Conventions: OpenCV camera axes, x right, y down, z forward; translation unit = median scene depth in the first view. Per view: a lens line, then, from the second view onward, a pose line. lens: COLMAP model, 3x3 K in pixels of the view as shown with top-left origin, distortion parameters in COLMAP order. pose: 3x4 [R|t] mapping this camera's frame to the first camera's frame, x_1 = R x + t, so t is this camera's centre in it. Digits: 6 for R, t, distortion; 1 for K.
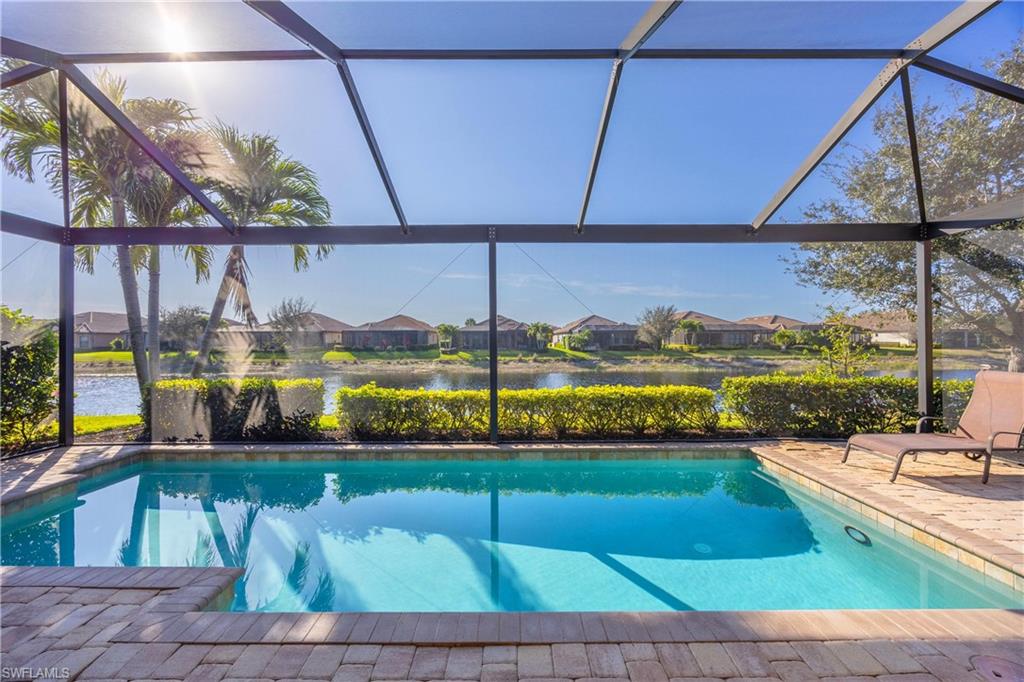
lens RADIAL K [[391.8, 0, 514.0], [0, 391.8, 338.7], [0, 0, 1]] dist [-0.001579, 0.000866]
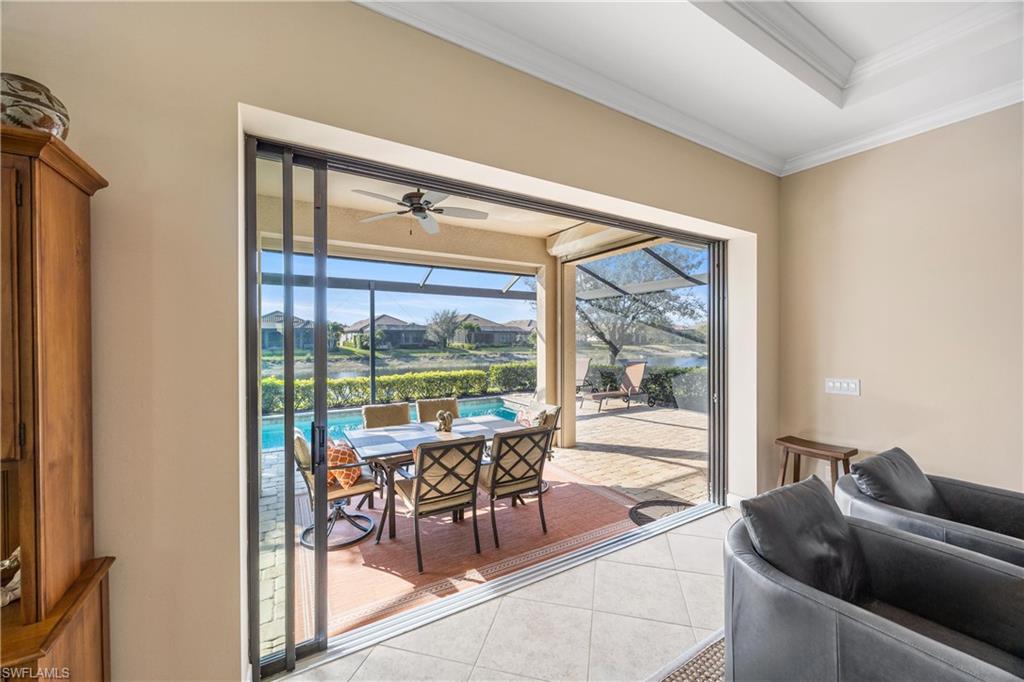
lens RADIAL K [[391.8, 0, 519.6], [0, 391.8, 339.3], [0, 0, 1]] dist [-0.001579, 0.000866]
pose [[0.851473, 0.002904, 0.524391, -0.046445], [-0.007047, 0.999958, 0.005904, -0.005148], [-0.524351, -0.008723, 0.851457, -0.094258]]
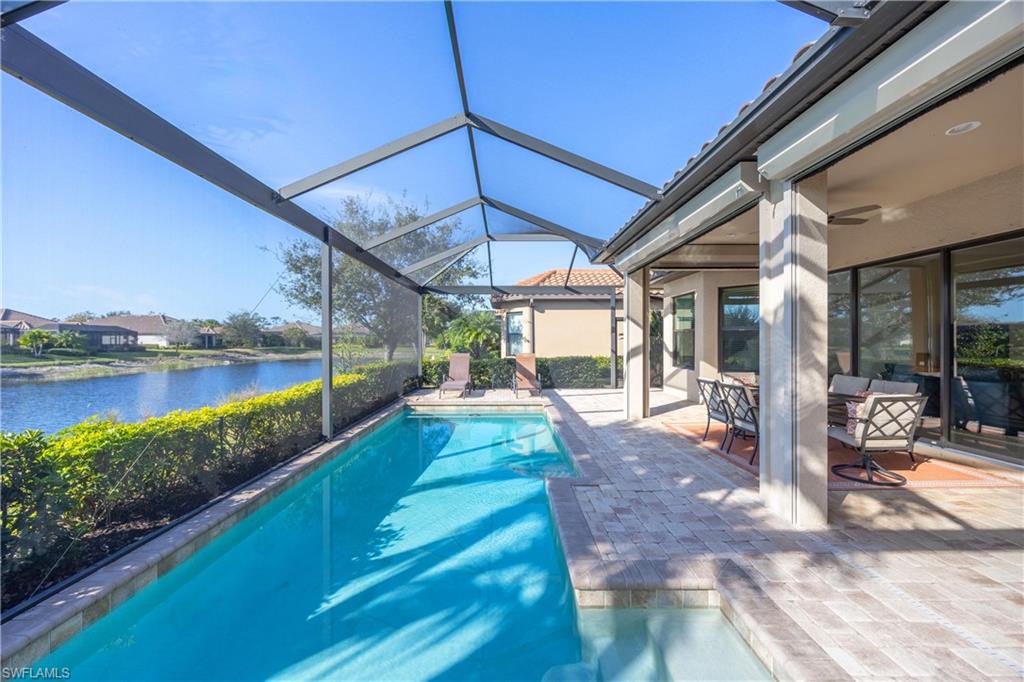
lens RADIAL K [[391.8, 0, 511.3], [0, 391.8, 331.9], [0, 0, 1]] dist [-0.001579, 0.000866]
pose [[-0.020253, 0.029250, 0.999367, -0.123812], [-0.005277, 0.999555, -0.029363, 0.001421], [-0.999781, -0.005868, -0.020090, 0.063339]]
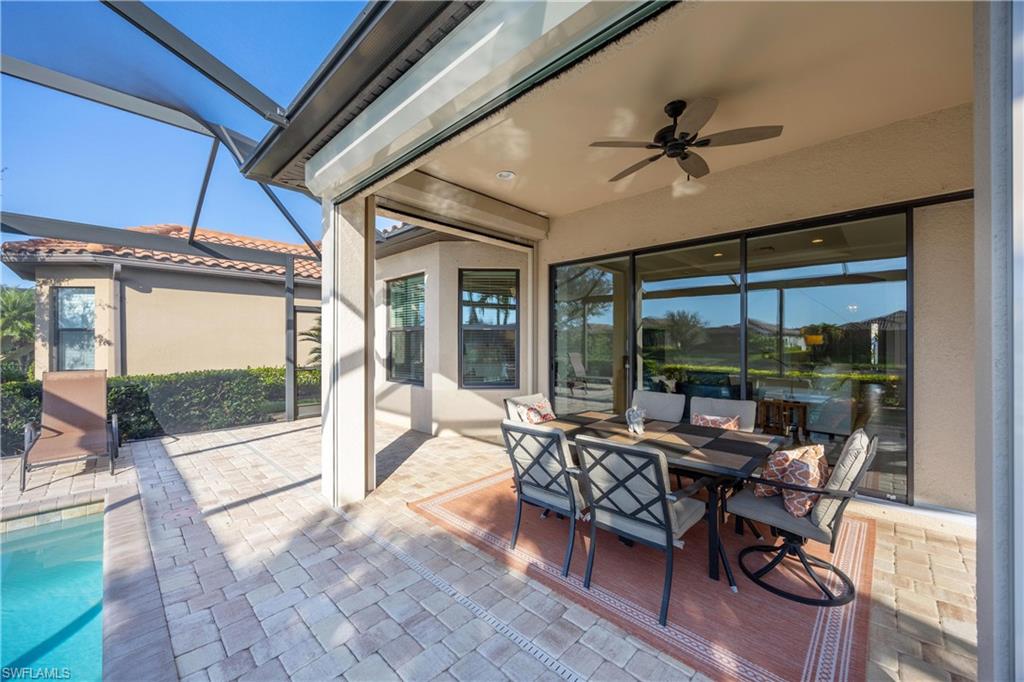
lens RADIAL K [[391.8, 0, 513.8], [0, 391.8, 344.2], [0, 0, 1]] dist [-0.001579, 0.000866]
pose [[-0.723566, 0.003992, 0.690243, -0.046058], [-0.000584, 0.999979, -0.006395, 0.000727], [-0.690254, -0.005030, -0.723549, 0.044387]]
